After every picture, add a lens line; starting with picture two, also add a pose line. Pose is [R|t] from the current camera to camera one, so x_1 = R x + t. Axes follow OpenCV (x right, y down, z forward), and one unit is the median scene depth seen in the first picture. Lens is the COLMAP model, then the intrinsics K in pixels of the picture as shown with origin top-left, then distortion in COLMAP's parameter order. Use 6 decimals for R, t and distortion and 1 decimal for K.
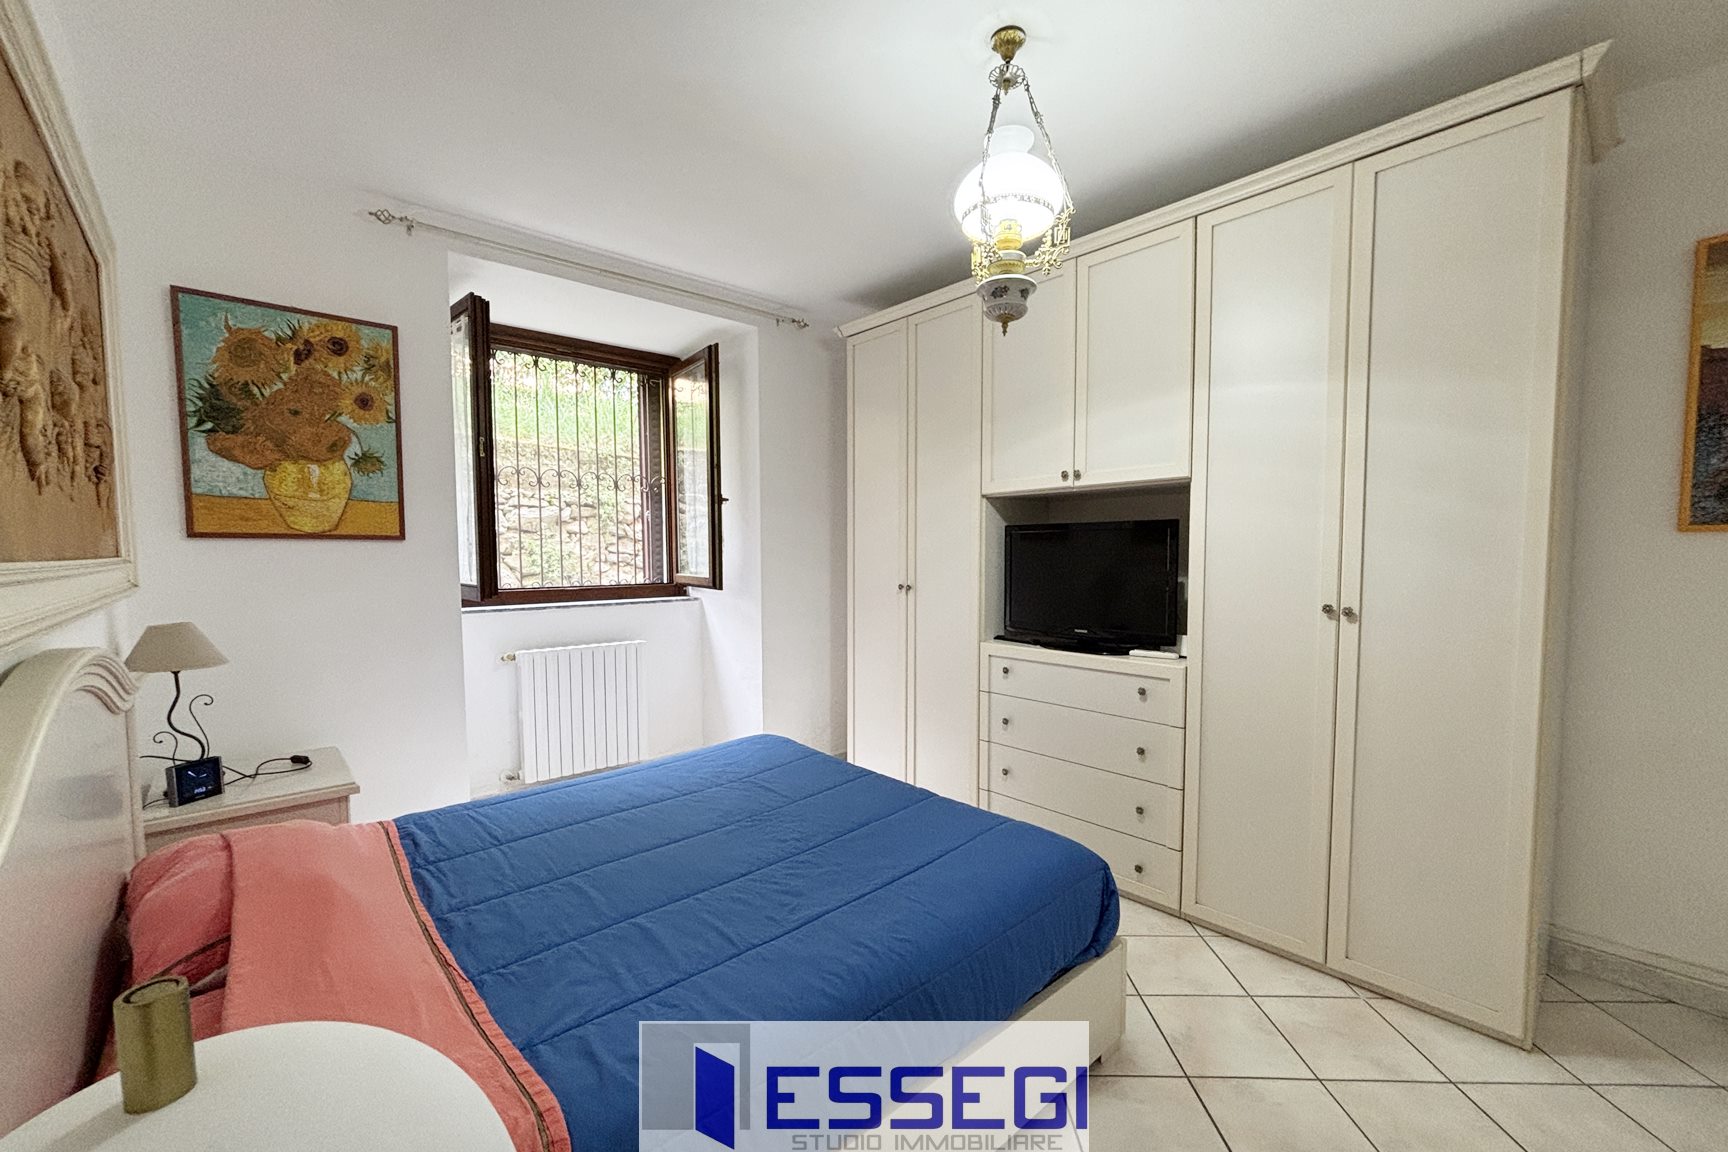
lens RADIAL K [[701.1, 0, 862.1], [0, 701.1, 587.3], [0, 0, 1]] dist [0.000576, -0.000934]
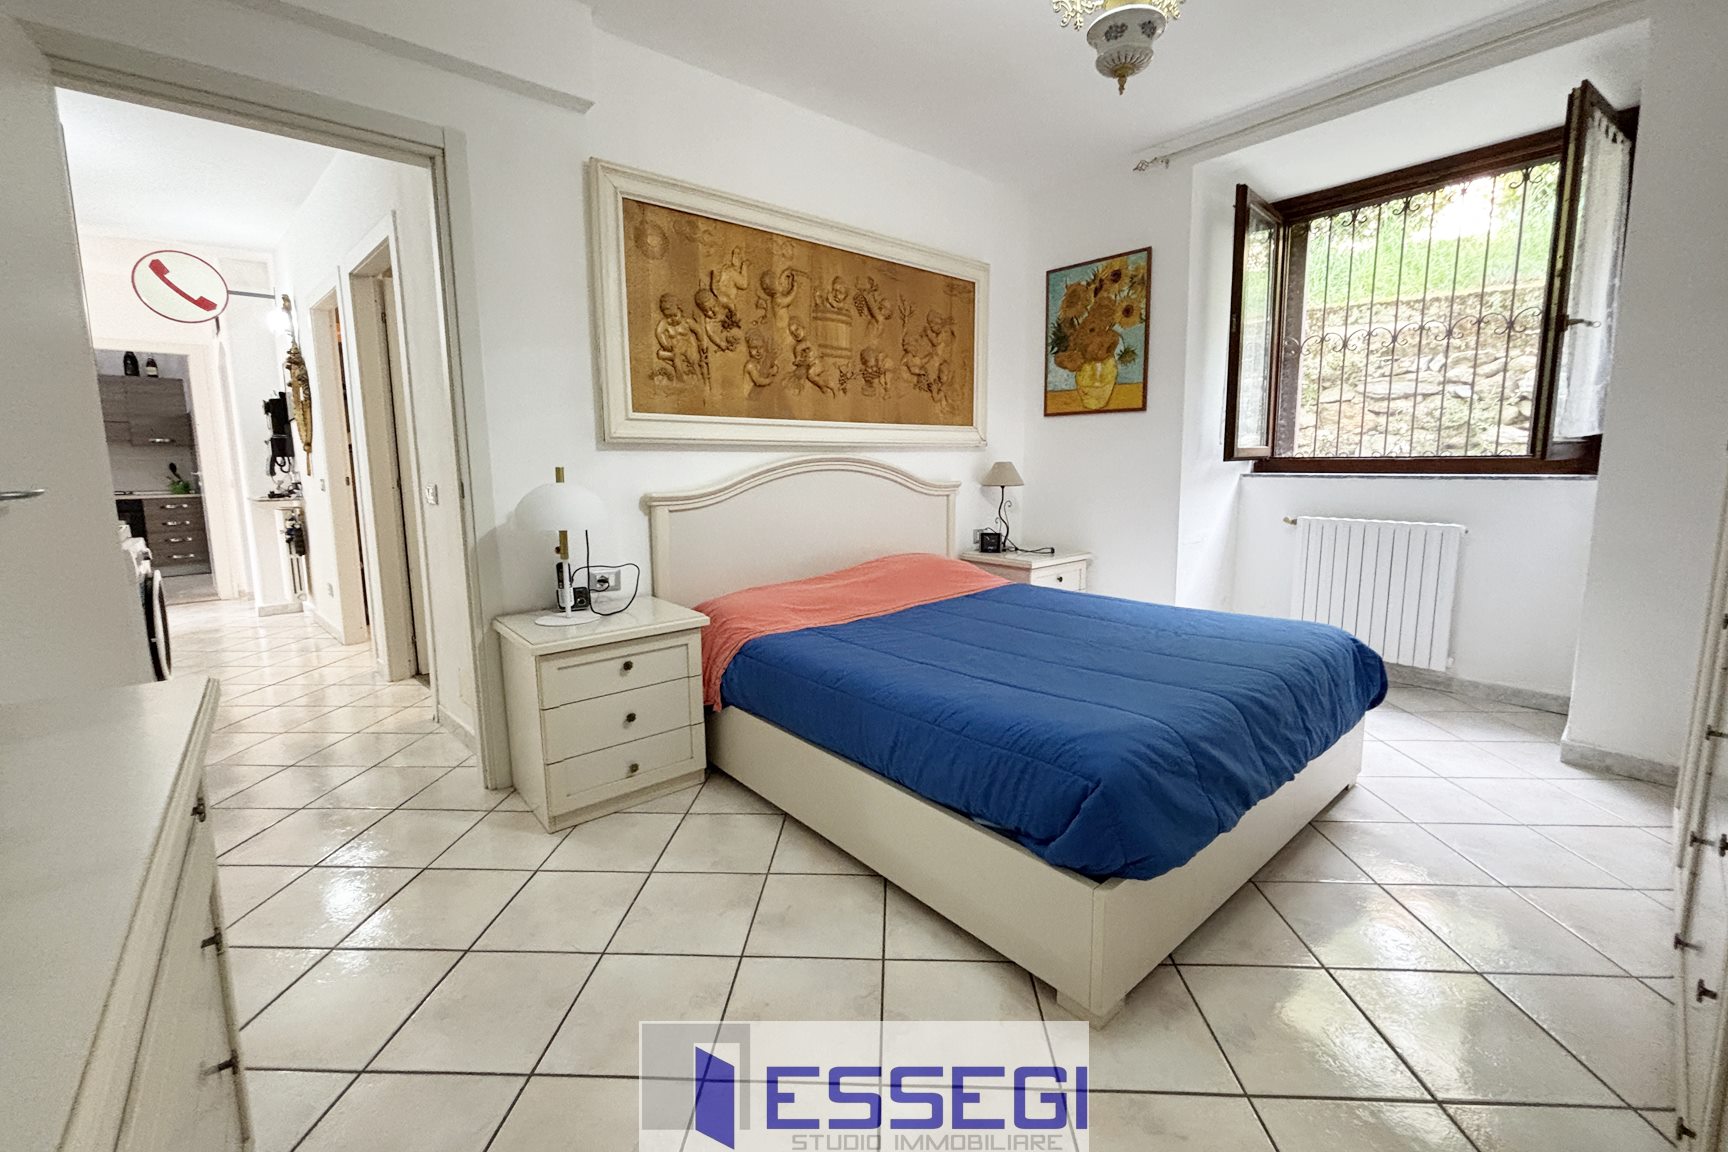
lens RADIAL K [[701.1, 0, 866.8], [0, 701.1, 552.0], [0, 0, 1]] dist [0.000576, -0.000934]
pose [[-0.016813, 0.131169, -0.991217, 0.760728], [-0.047347, 0.990141, 0.131830, 0.049761], [0.998737, 0.049147, -0.010436, 0.536303]]
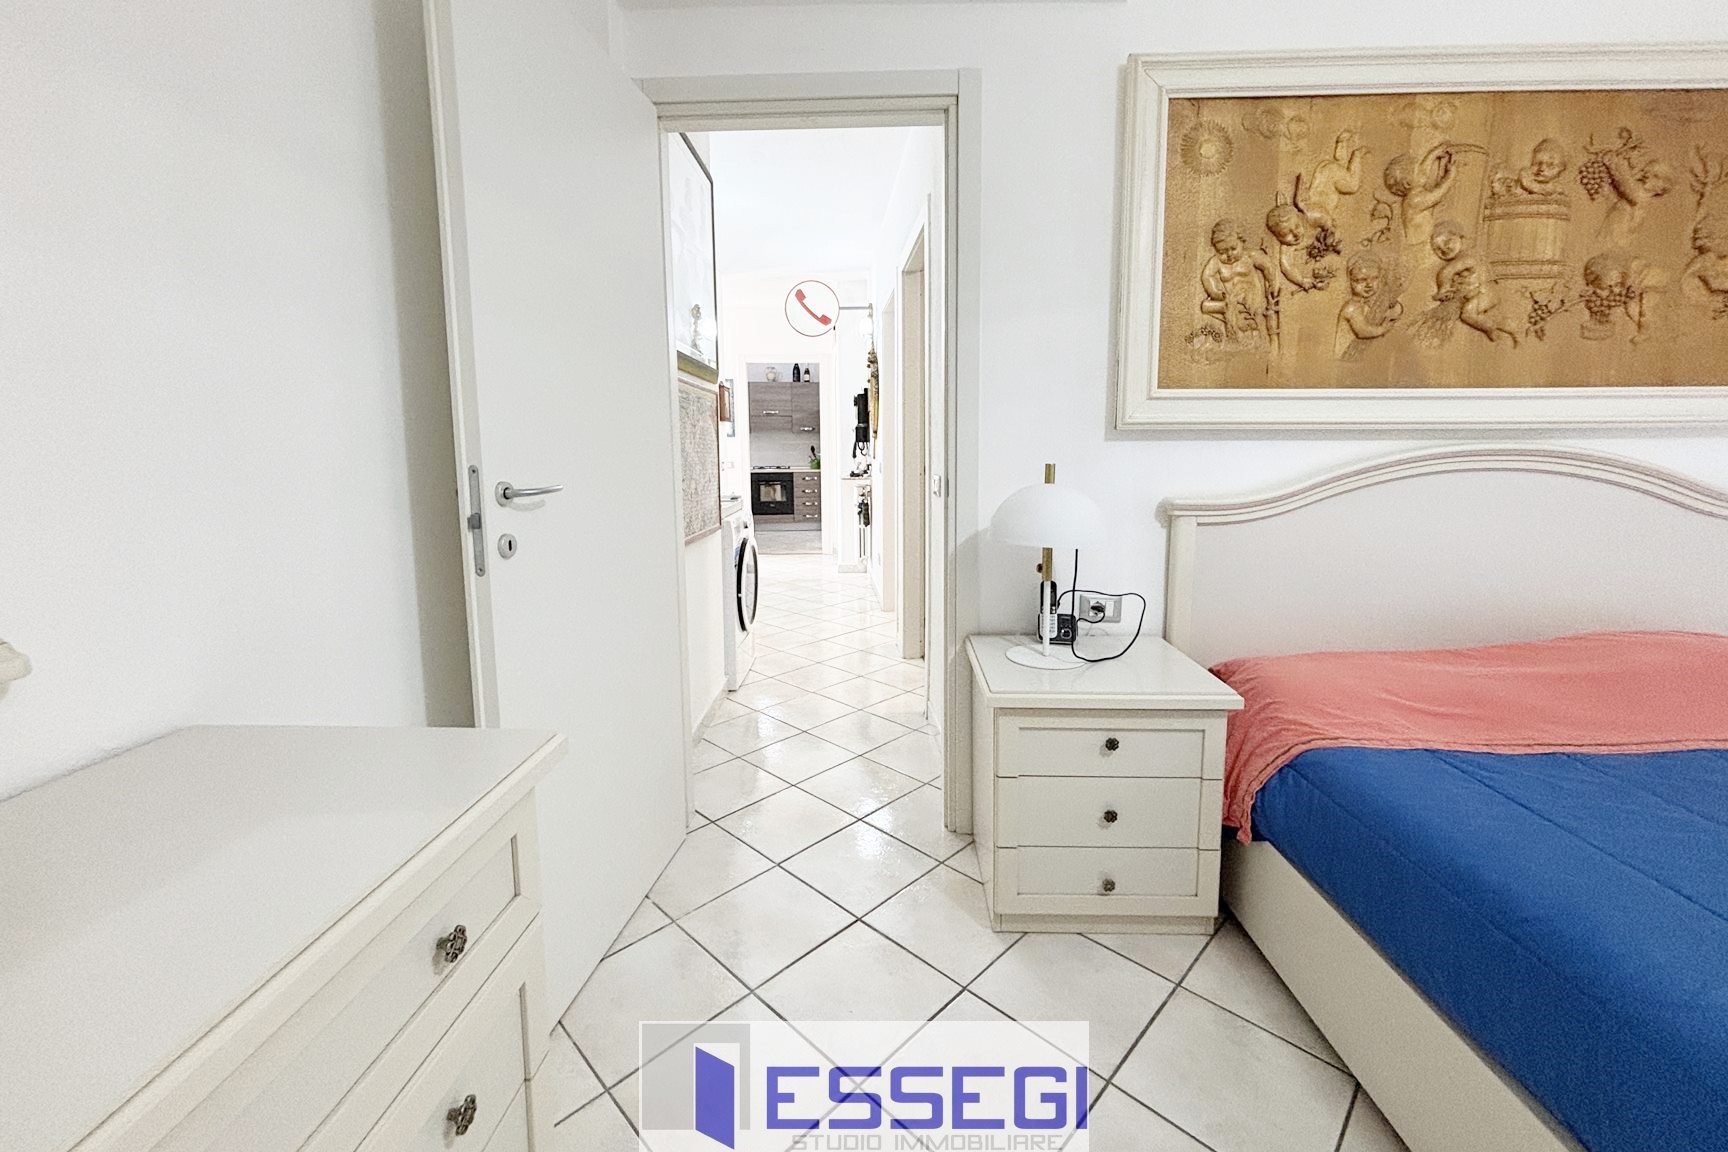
lens RADIAL K [[701.1, 0, 861.8], [0, 701.1, 518.0], [0, 0, 1]] dist [0.000576, -0.000934]
pose [[-0.687445, 0.079832, -0.721835, 0.505760], [-0.034401, 0.989244, 0.142169, 0.040301], [0.725421, 0.122566, -0.677305, 0.473628]]
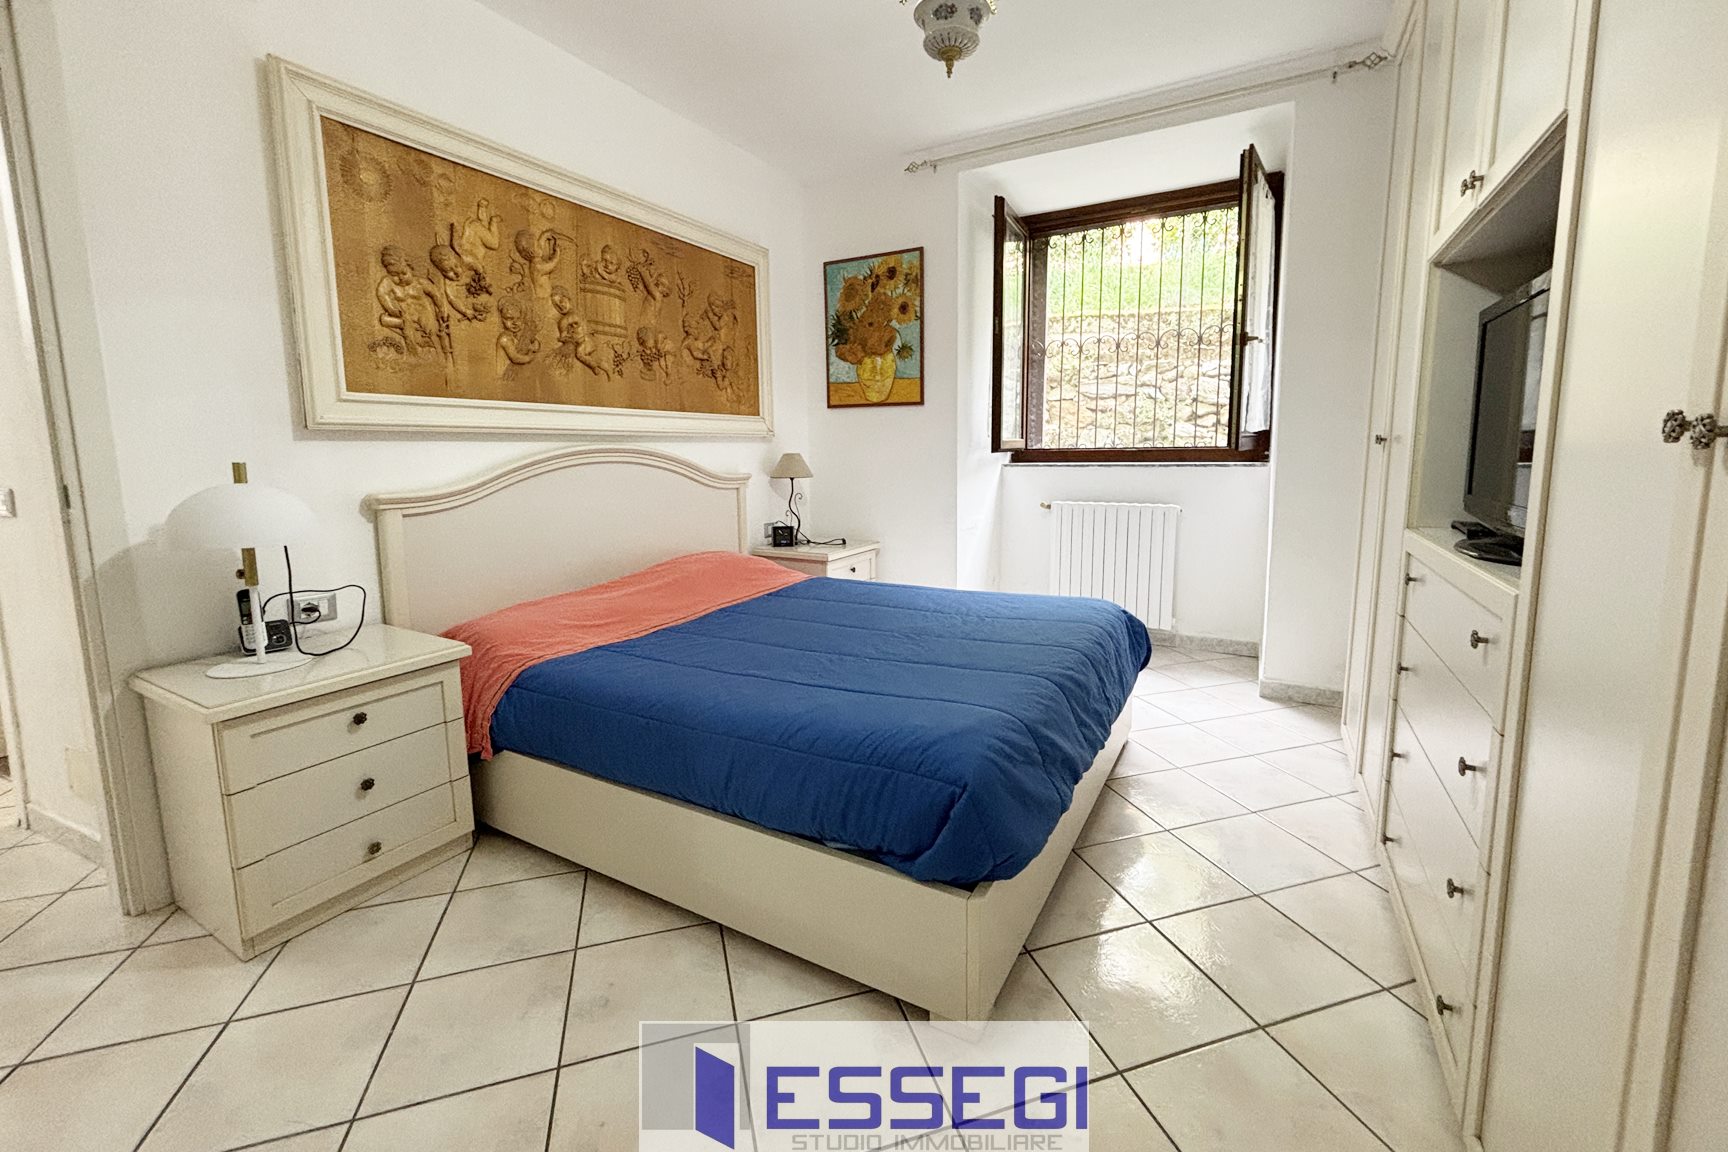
lens RADIAL K [[701.1, 0, 865.5], [0, 701.1, 534.7], [0, 0, 1]] dist [0.000576, -0.000934]
pose [[0.319982, 0.112565, -0.940713, 0.688814], [-0.043637, 0.993614, 0.104052, 0.052434], [0.946418, 0.007755, 0.322851, 0.479054]]
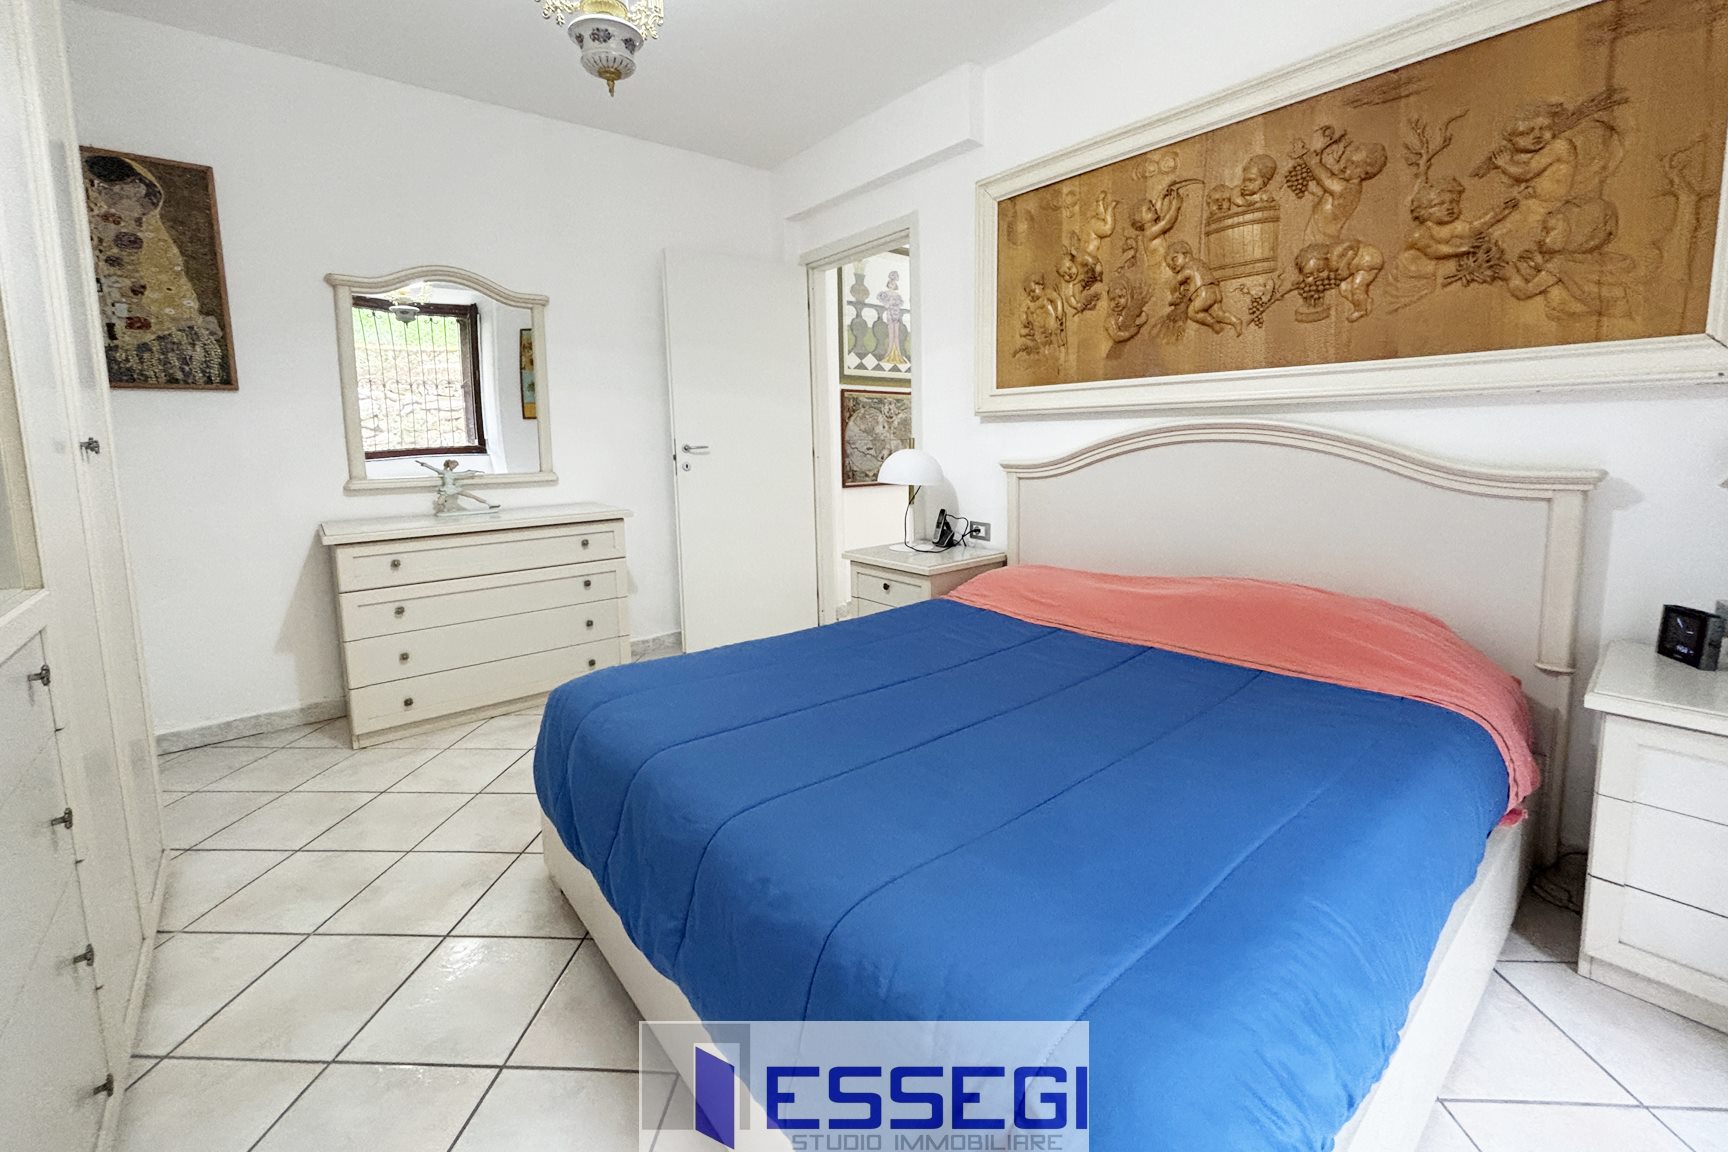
lens RADIAL K [[701.1, 0, 866.1], [0, 701.1, 510.4], [0, 0, 1]] dist [0.000576, -0.000934]
pose [[-0.999420, 0.020505, 0.027178, -0.077130], [0.024715, 0.985998, 0.164918, 0.001543], [-0.023416, 0.165494, -0.985933, 1.356451]]
